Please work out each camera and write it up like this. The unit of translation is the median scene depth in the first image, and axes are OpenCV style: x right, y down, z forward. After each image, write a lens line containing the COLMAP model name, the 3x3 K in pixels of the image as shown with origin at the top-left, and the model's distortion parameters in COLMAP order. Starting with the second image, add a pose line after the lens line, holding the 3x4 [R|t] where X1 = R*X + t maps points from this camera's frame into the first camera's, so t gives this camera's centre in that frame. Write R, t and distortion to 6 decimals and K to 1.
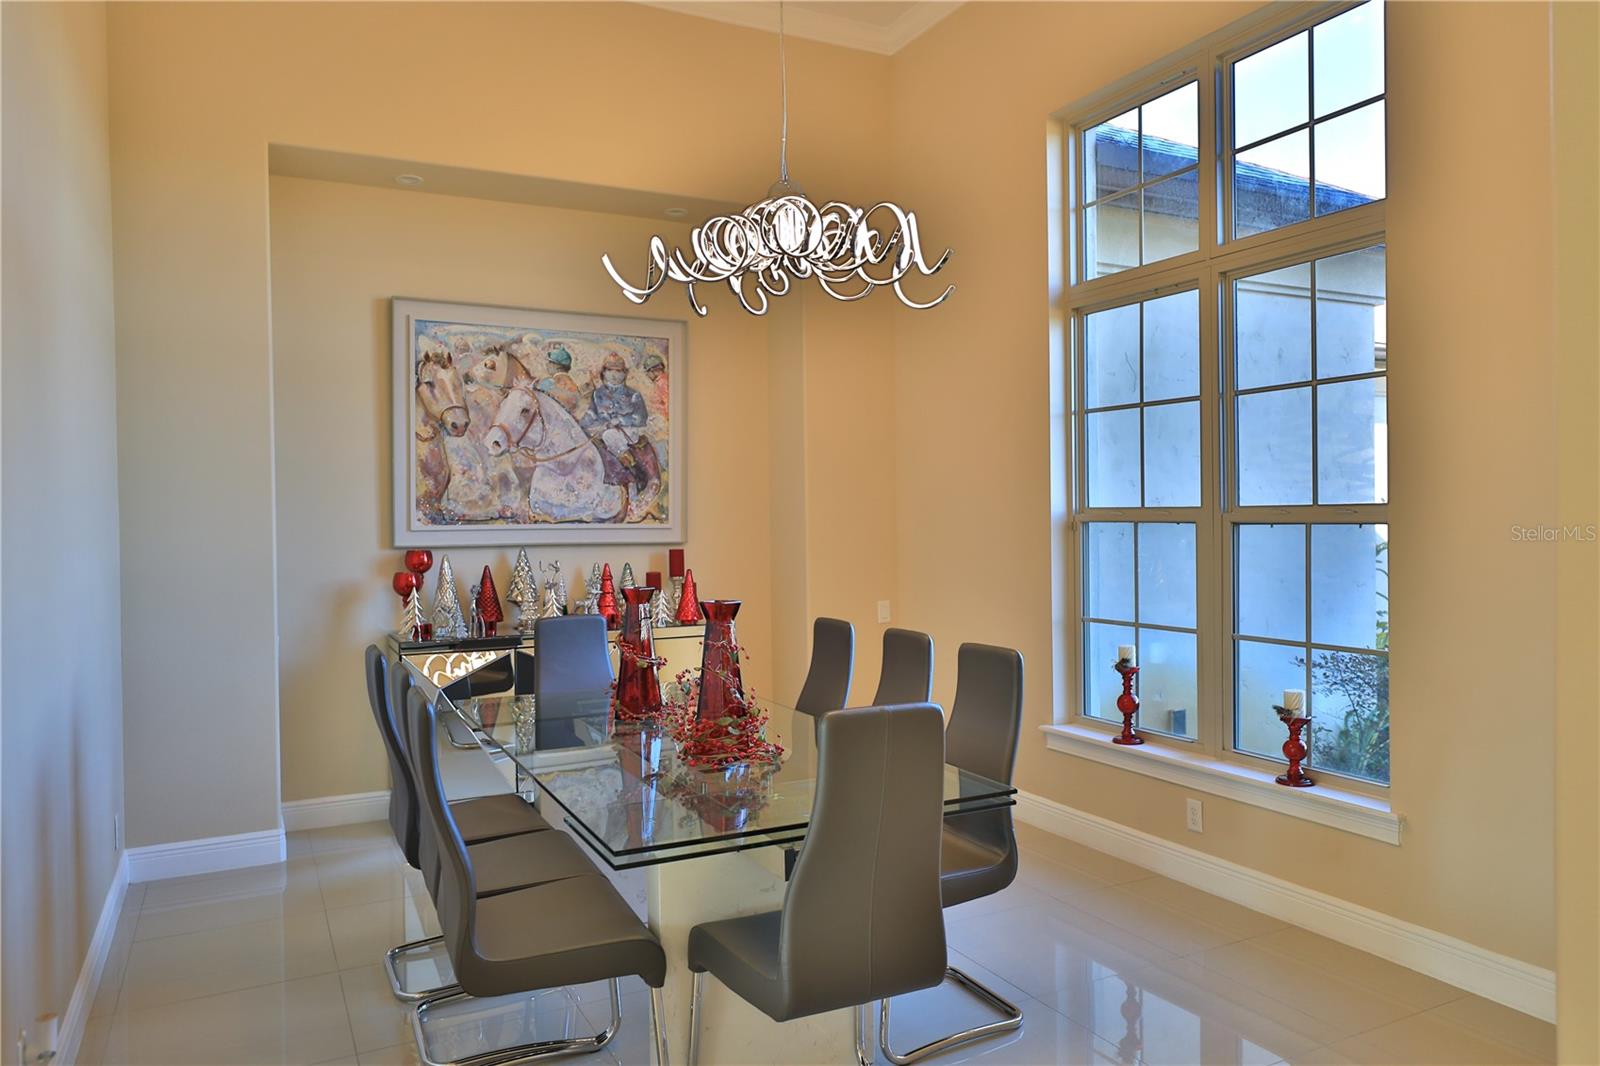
lens RADIAL K [[1120.2, 0, 804.3], [0, 1120.2, 525.2], [0, 0, 1]] dist [0.019879, -0.002672]
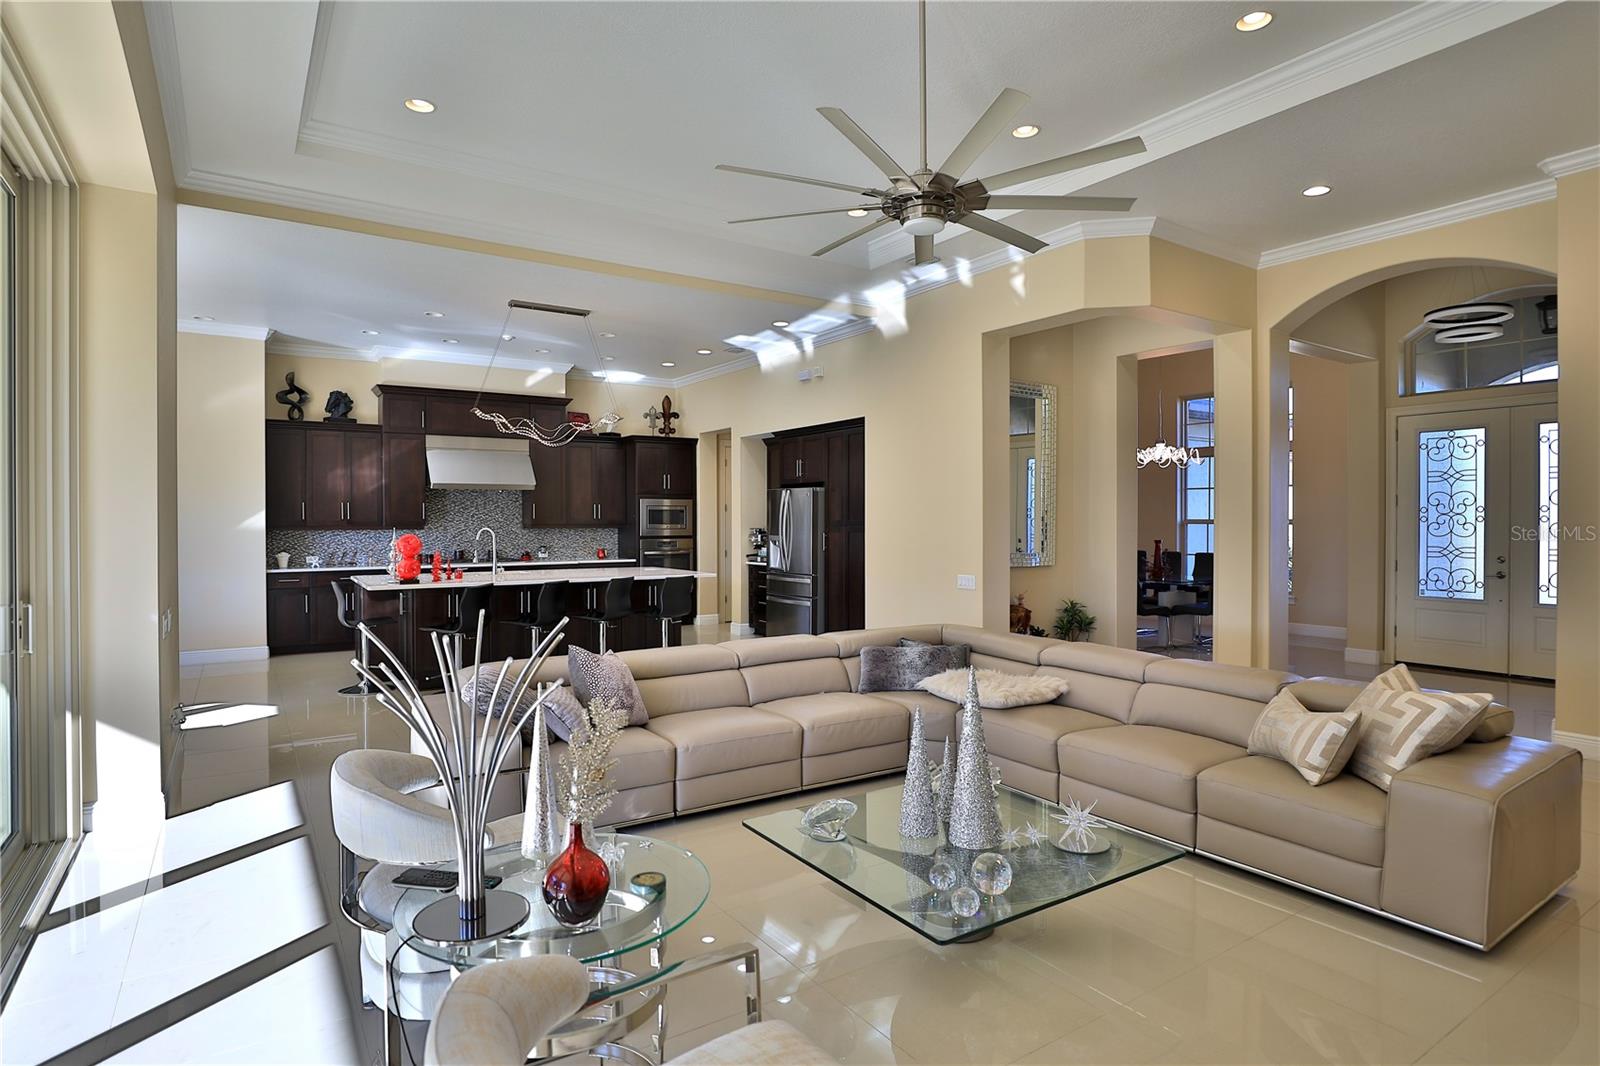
lens RADIAL K [[874.0, 0, 798.9], [0, 874.0, 527.4], [0, 0, 1]] dist [-0.019913, 0.000369]
pose [[0.994125, 0.011350, 0.107642, -0.934815], [-0.010740, 0.999923, -0.006241, 0.029569], [-0.107704, 0.005048, 0.994170, -1.124316]]
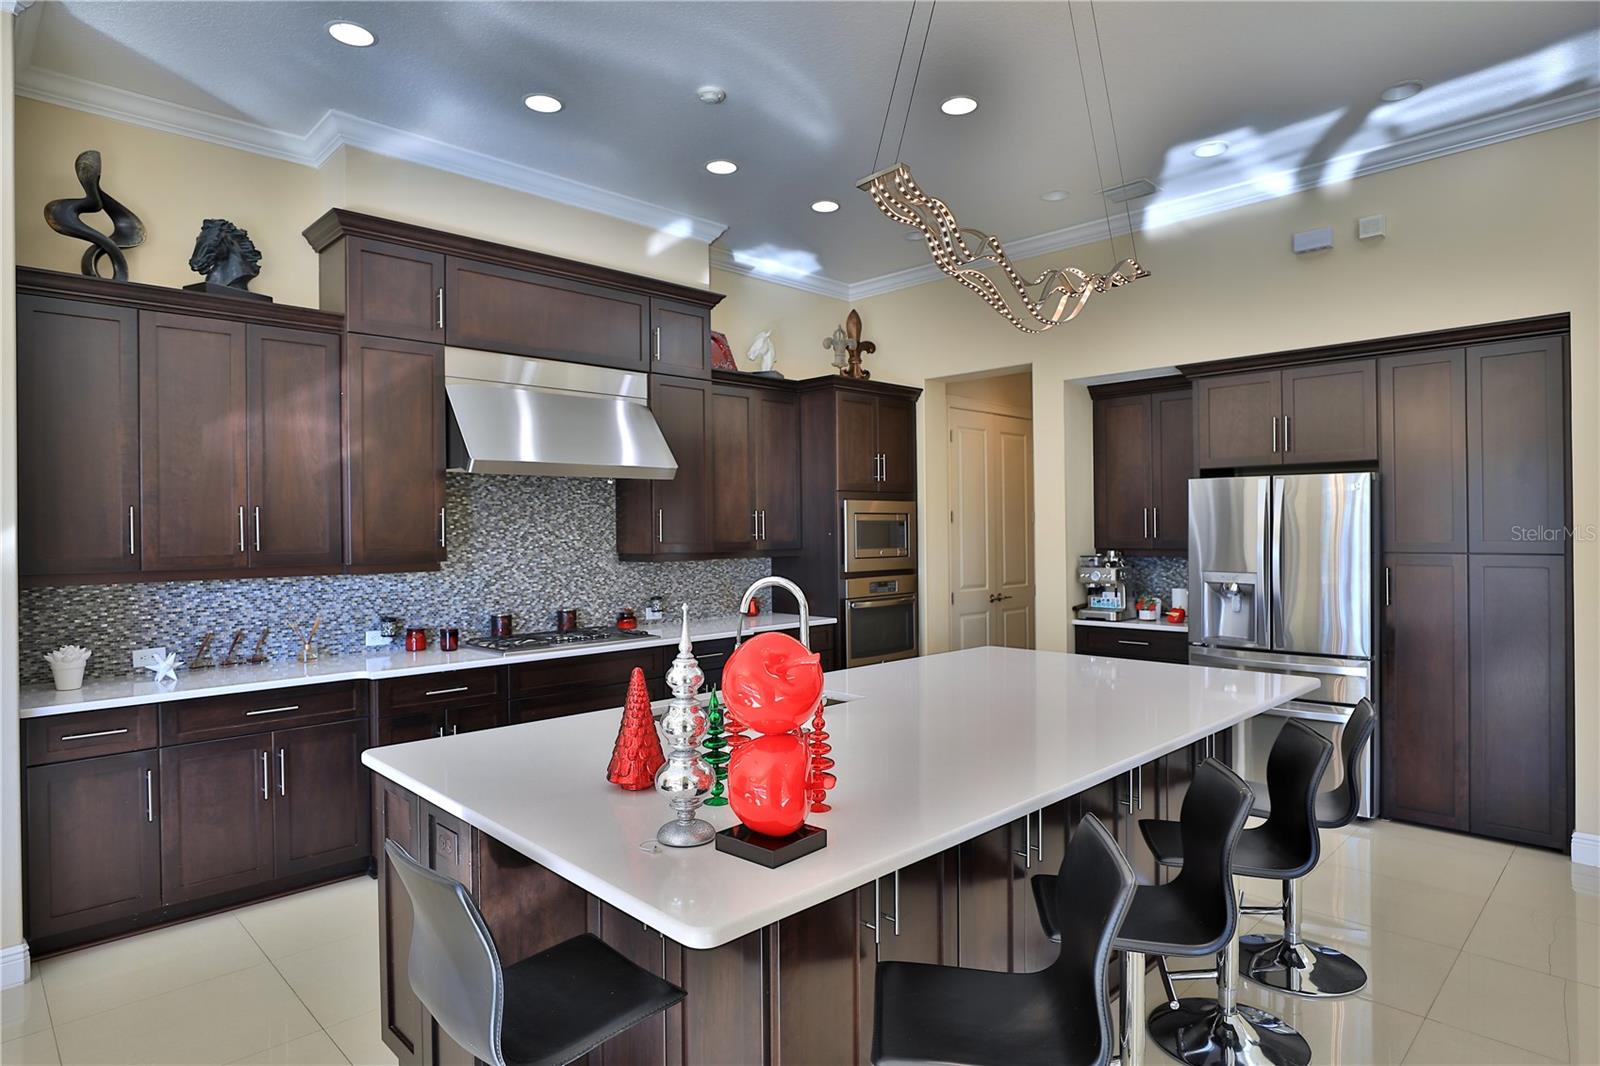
lens RADIAL K [[903.5, 0, 797.7], [0, 903.5, 525.2], [0, 0, 1]] dist [-0.018099, 0.007199]
pose [[0.954522, 0.005670, 0.298087, -1.434256], [0.000047, 0.999816, -0.019169, 0.006694], [-0.298141, 0.018311, 0.954346, -0.120333]]
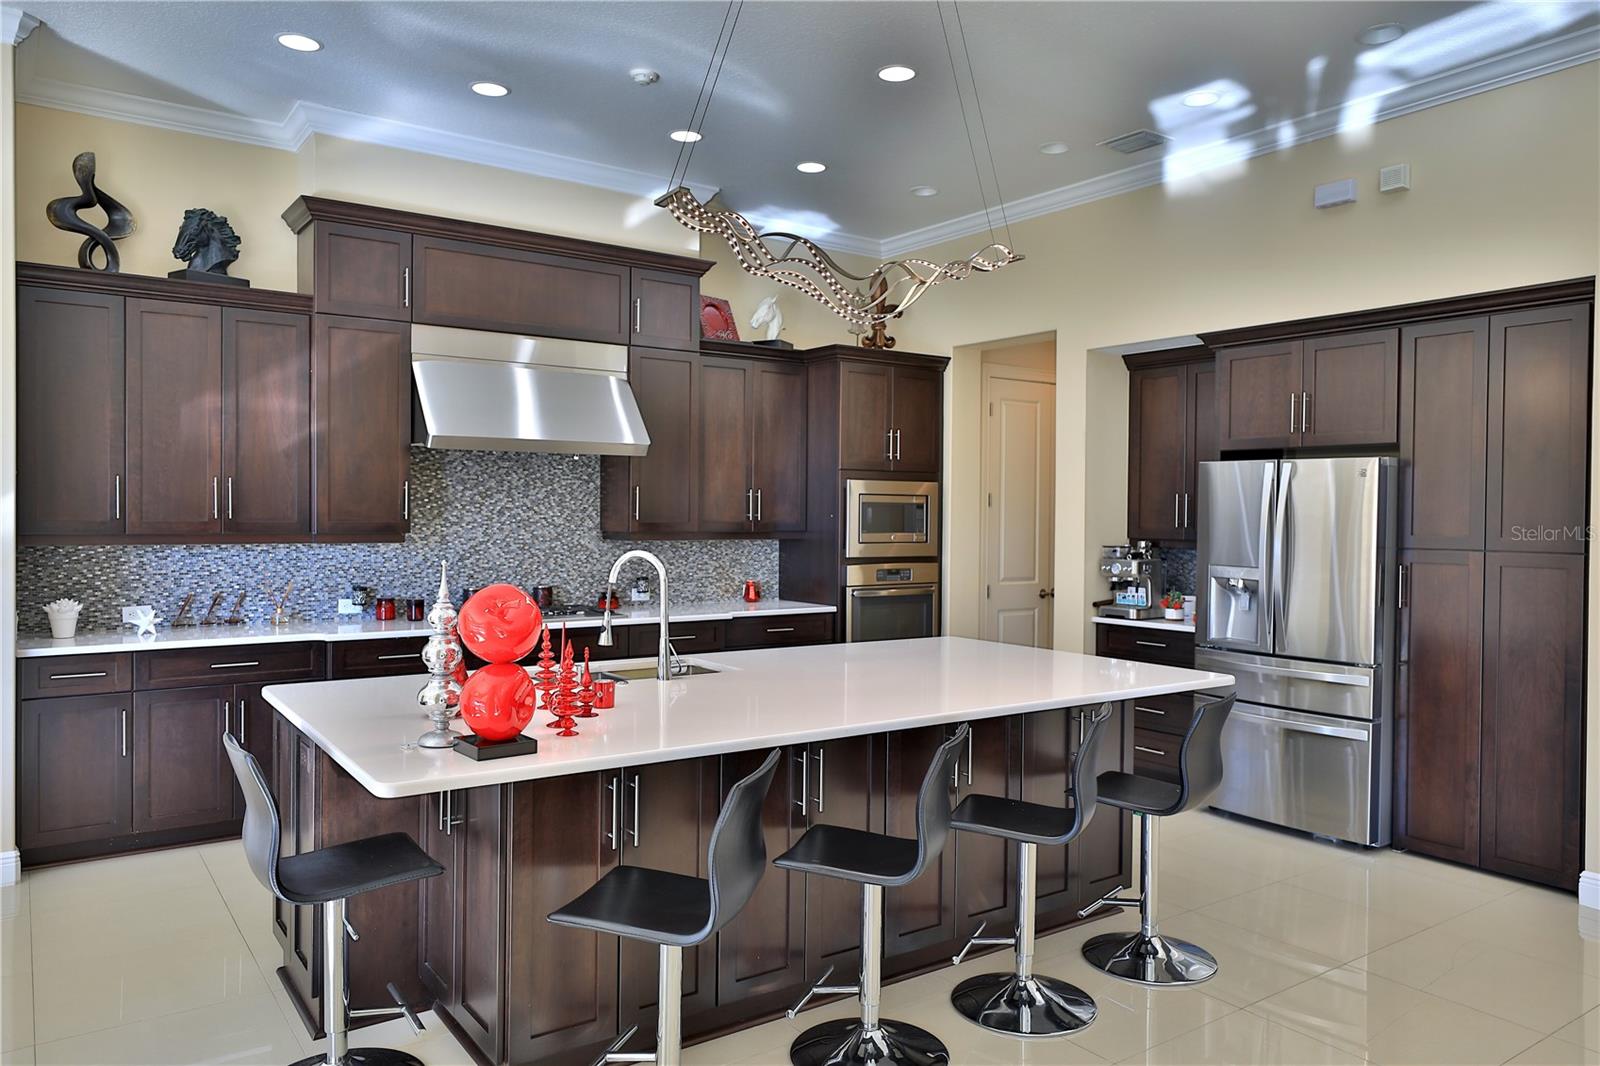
lens RADIAL K [[1120.2, 0, 795.3], [0, 1120.2, 522.9], [0, 0, 1]] dist [0.019879, -0.002672]
pose [[0.989818, 0.022580, 0.140534, -1.296753], [-0.022260, 0.999745, -0.003854, 0.009791], [-0.140585, 0.000686, 0.990068, -0.319544]]
